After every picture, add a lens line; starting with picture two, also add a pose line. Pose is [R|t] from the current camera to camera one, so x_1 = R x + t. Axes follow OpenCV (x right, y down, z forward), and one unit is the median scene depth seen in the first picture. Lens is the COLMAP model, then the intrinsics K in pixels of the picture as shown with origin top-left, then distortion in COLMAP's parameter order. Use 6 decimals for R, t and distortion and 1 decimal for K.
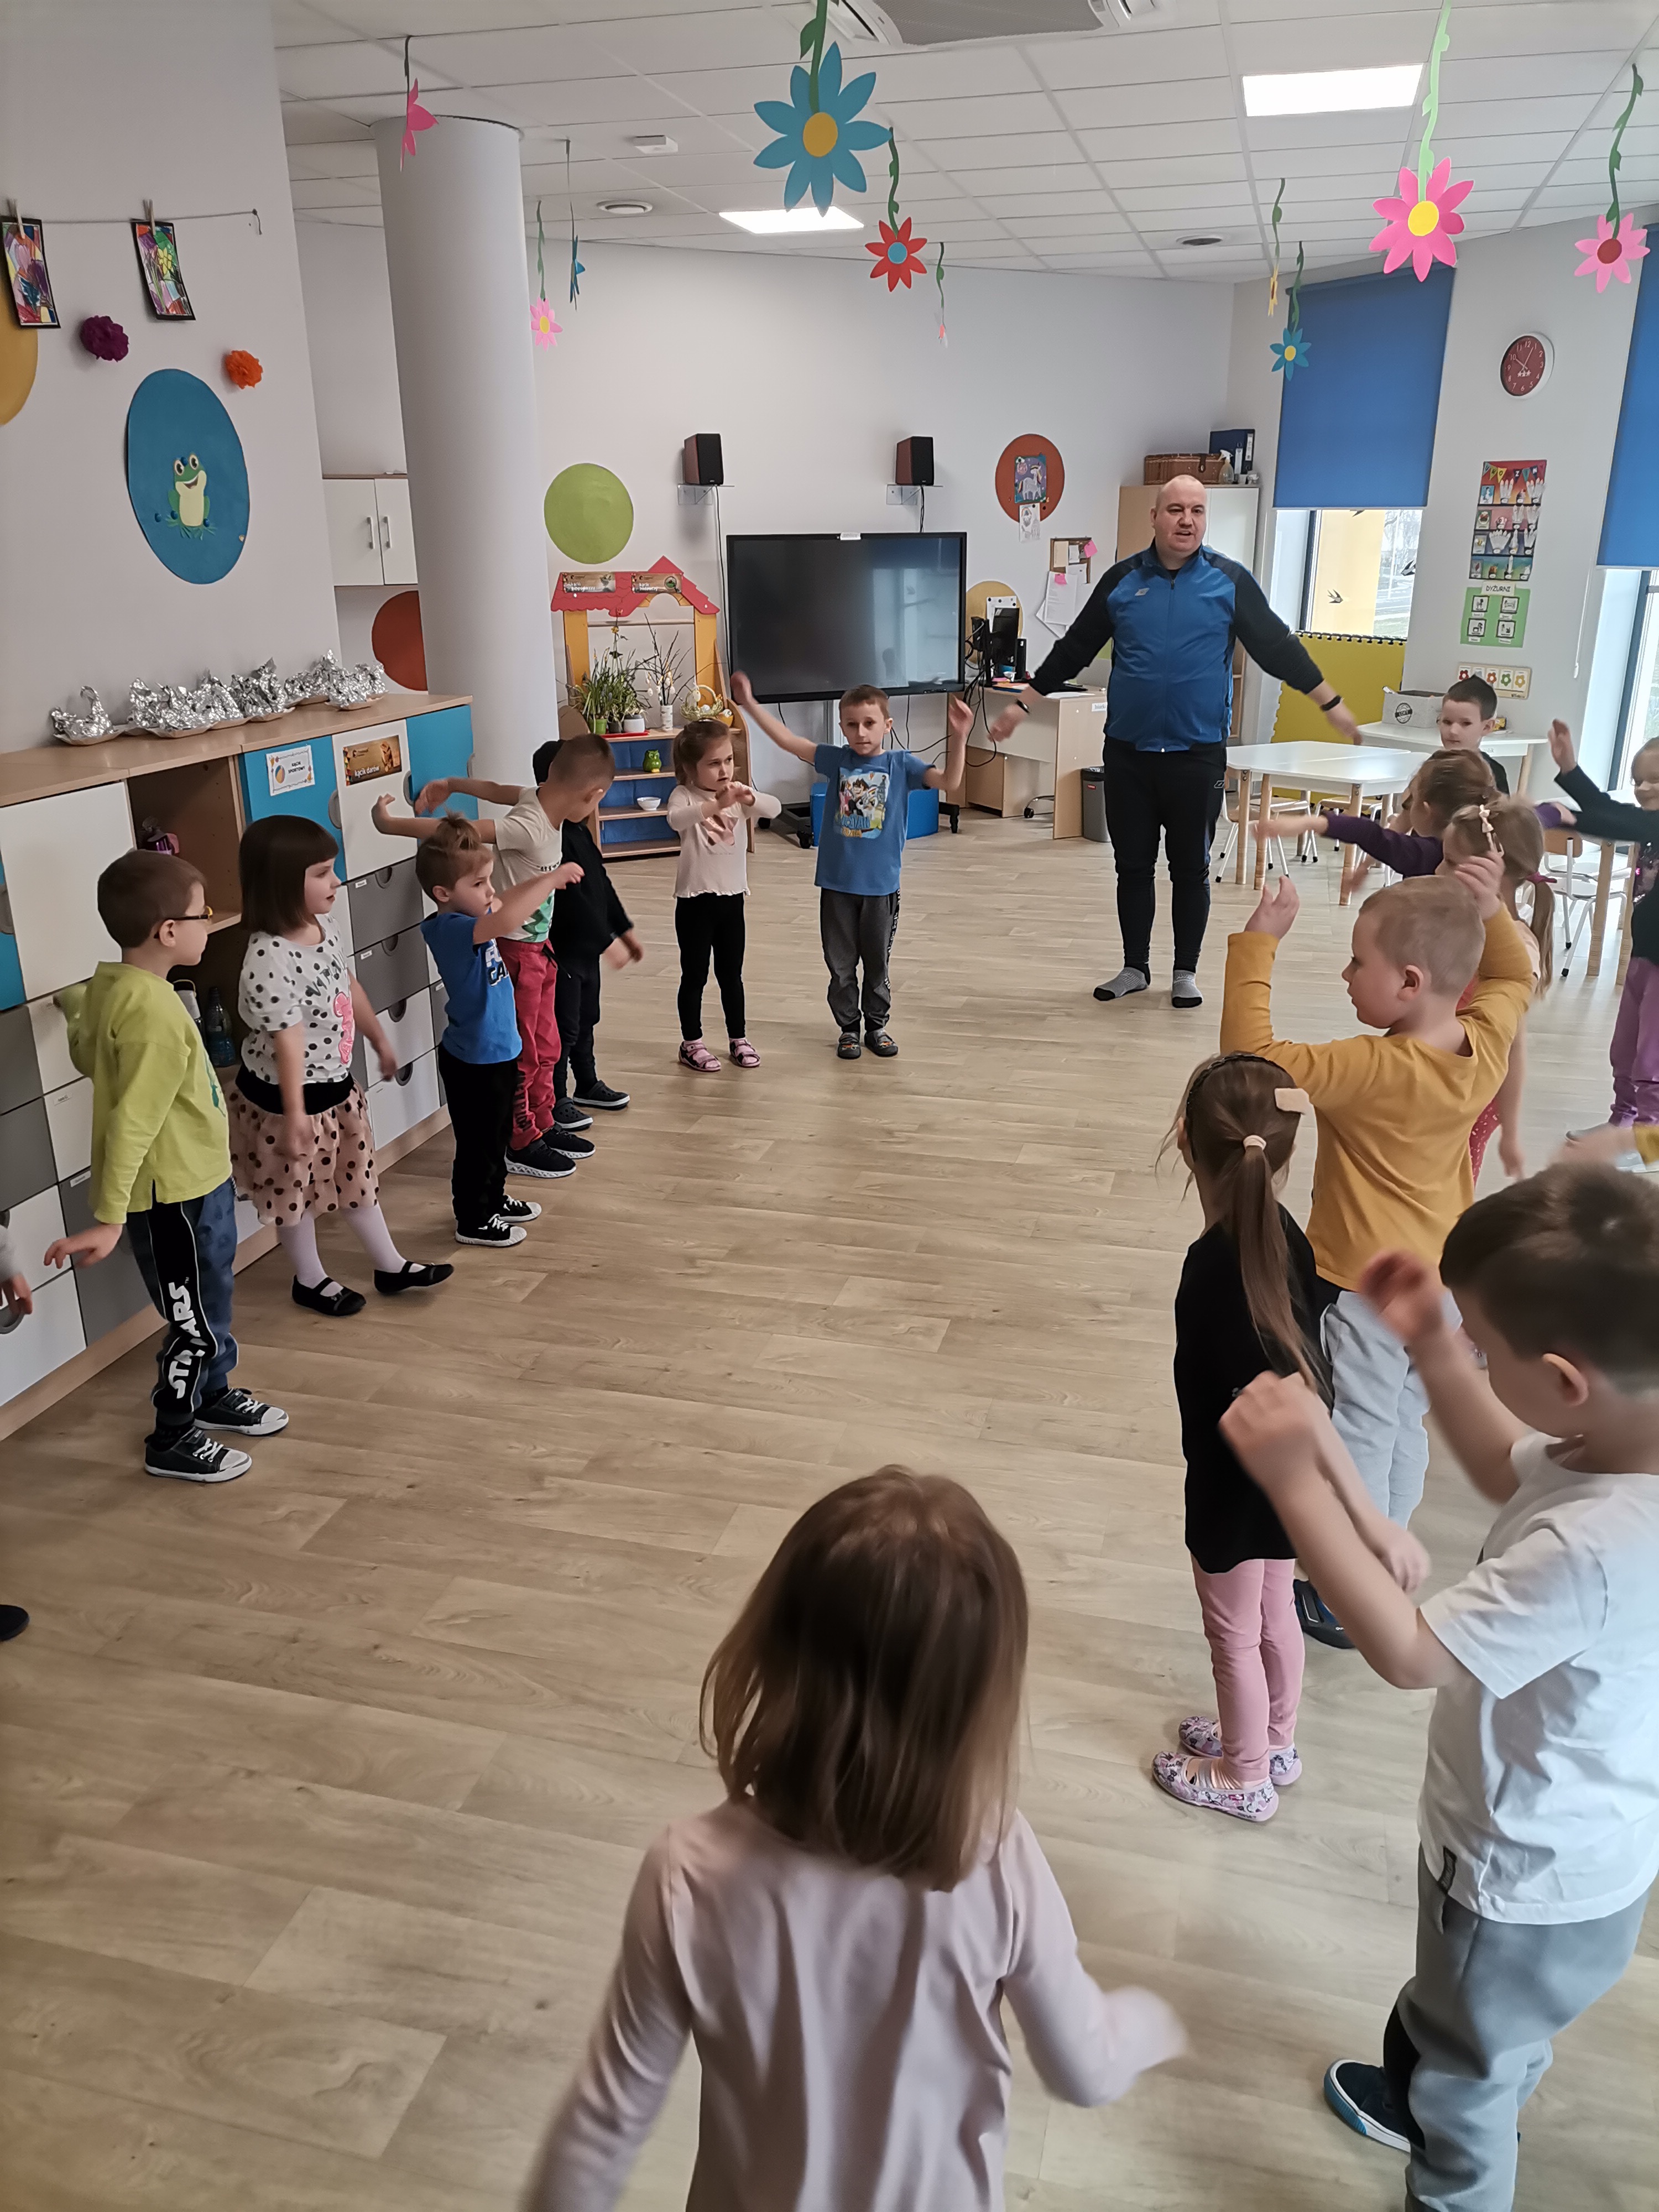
lens RADIAL K [[1657.2, 0, 837.4], [0, 1657.2, 1108.3], [0, 0, 1]] dist [0.045812, -0.006904]
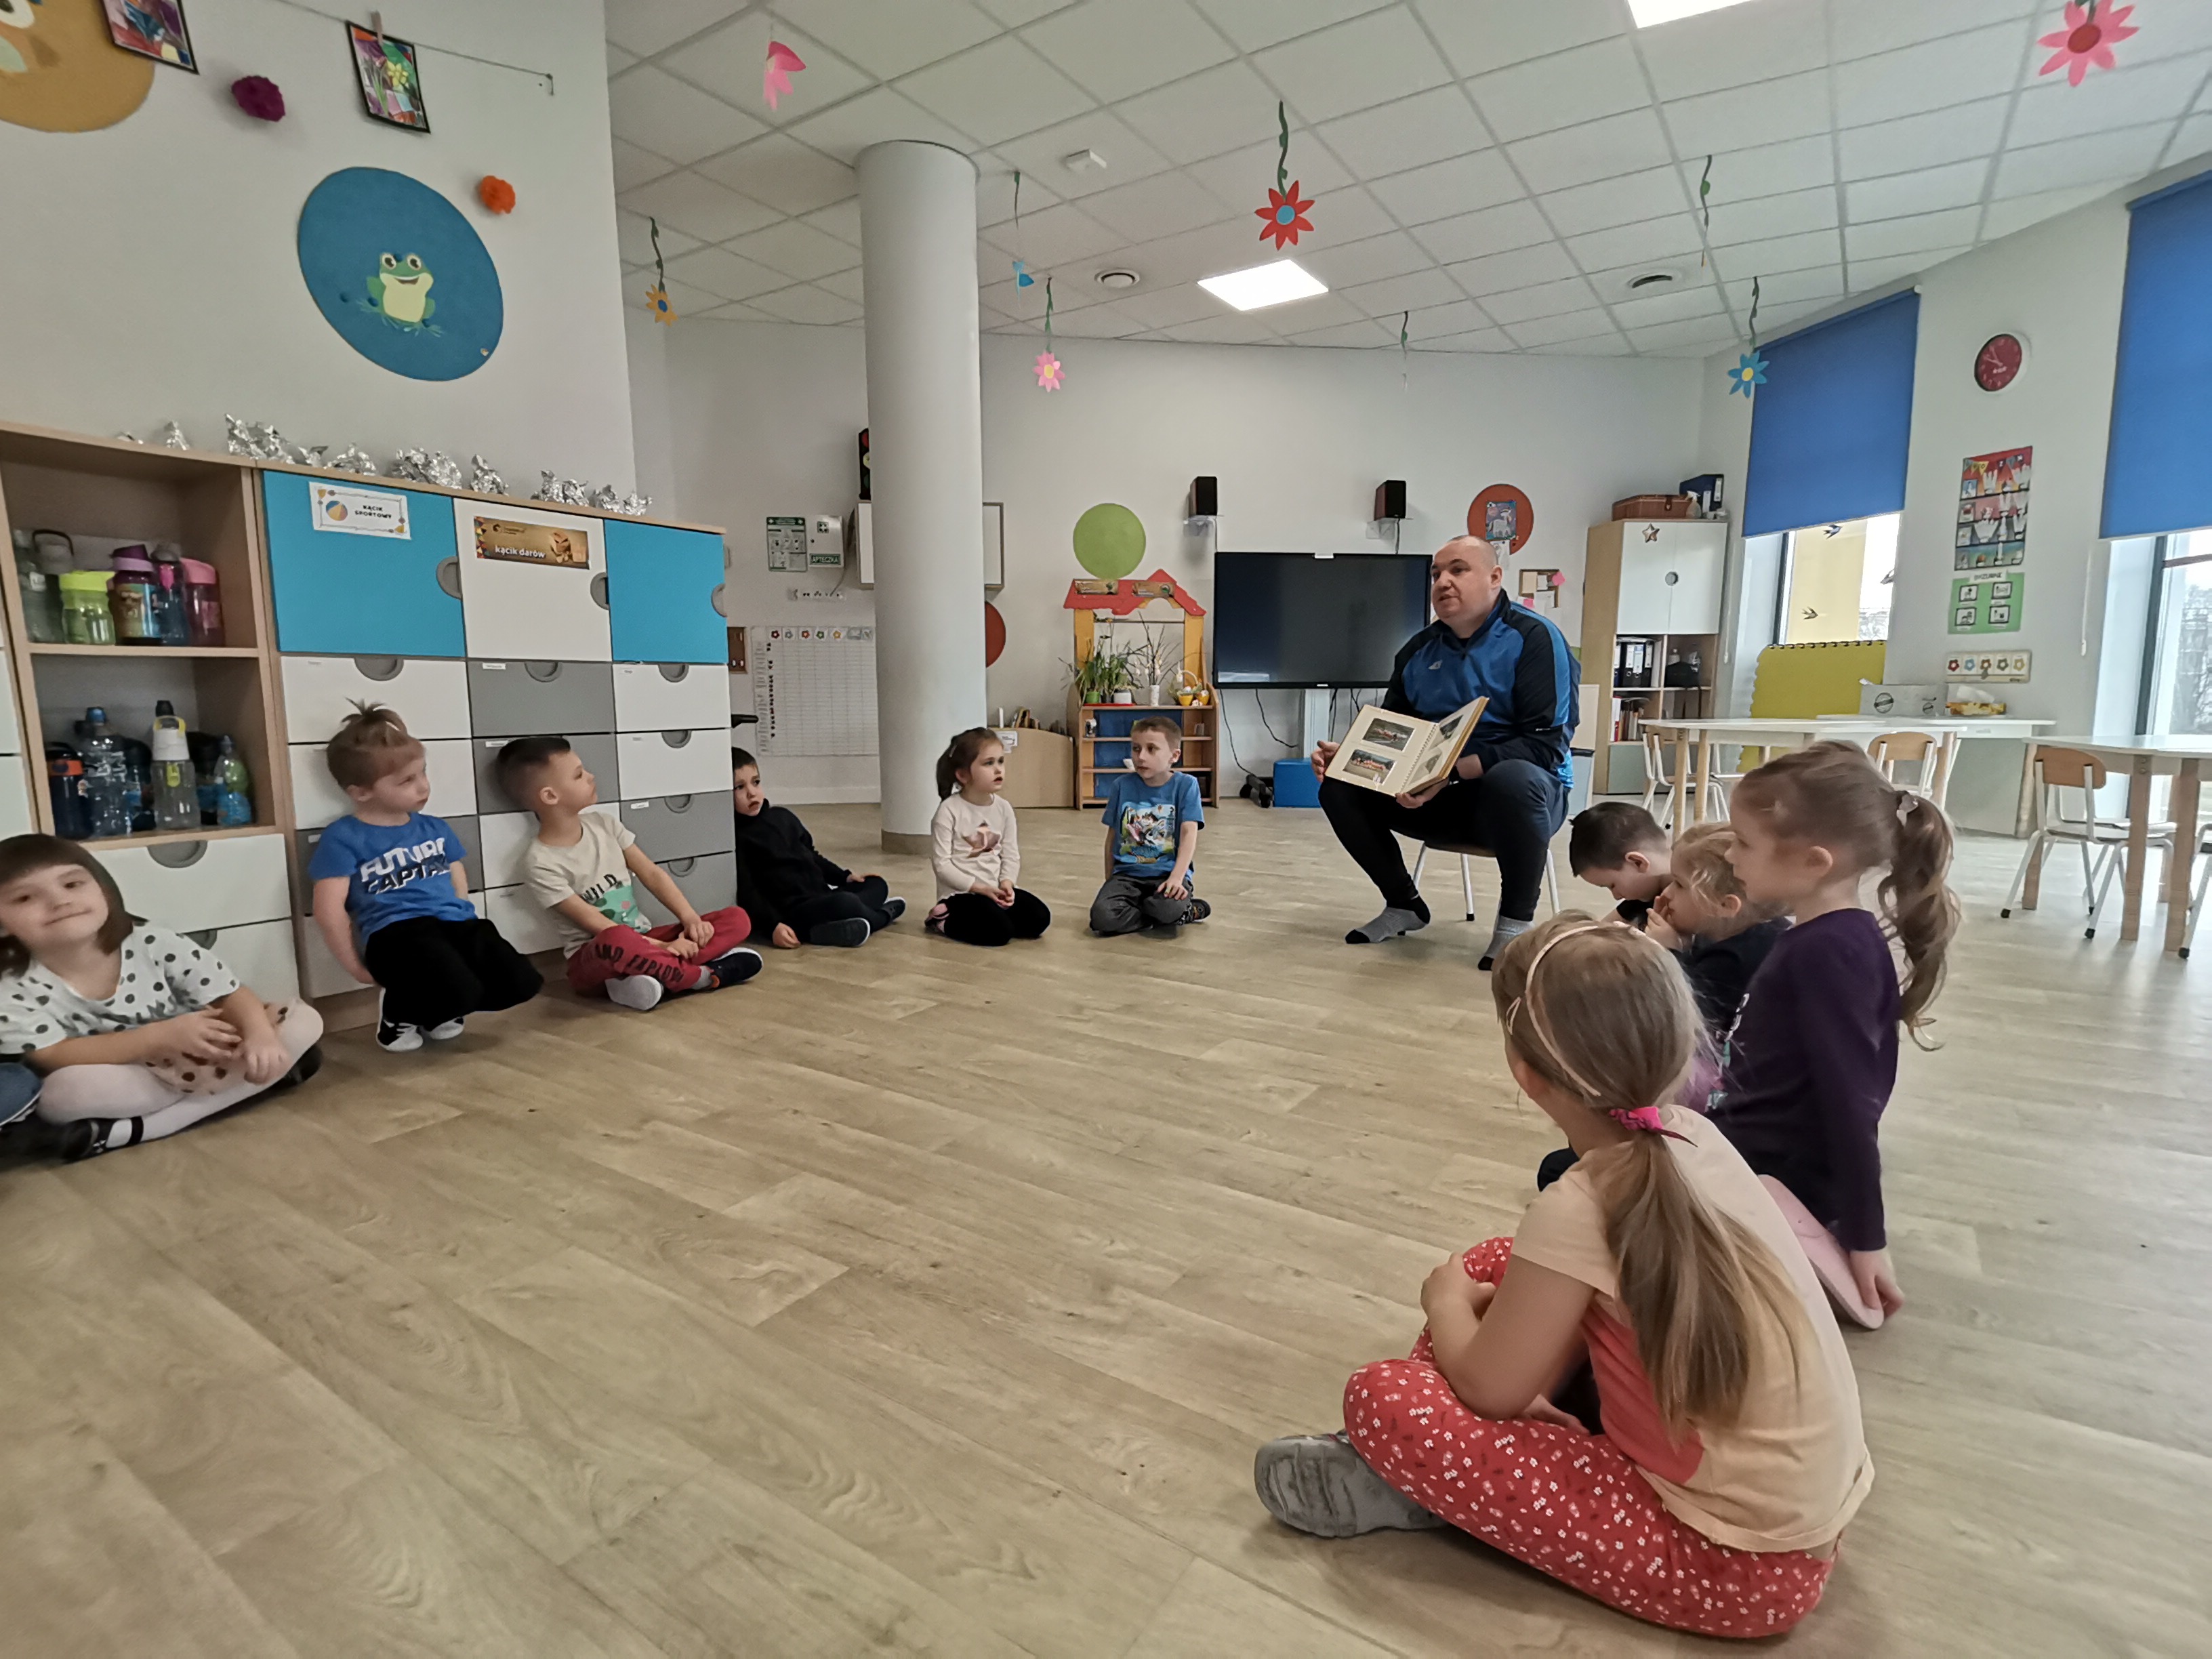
lens RADIAL K [[1106.0, 0, 1091.6], [0, 1106.0, 839.4], [0, 0, 1]] dist [0.015661, -0.010500]
pose [[0.946248, 0.046972, -0.320014, 0.116629], [-0.110925, 0.976522, -0.184661, 0.018411], [0.303827, 0.210233, 0.929242, 0.274263]]
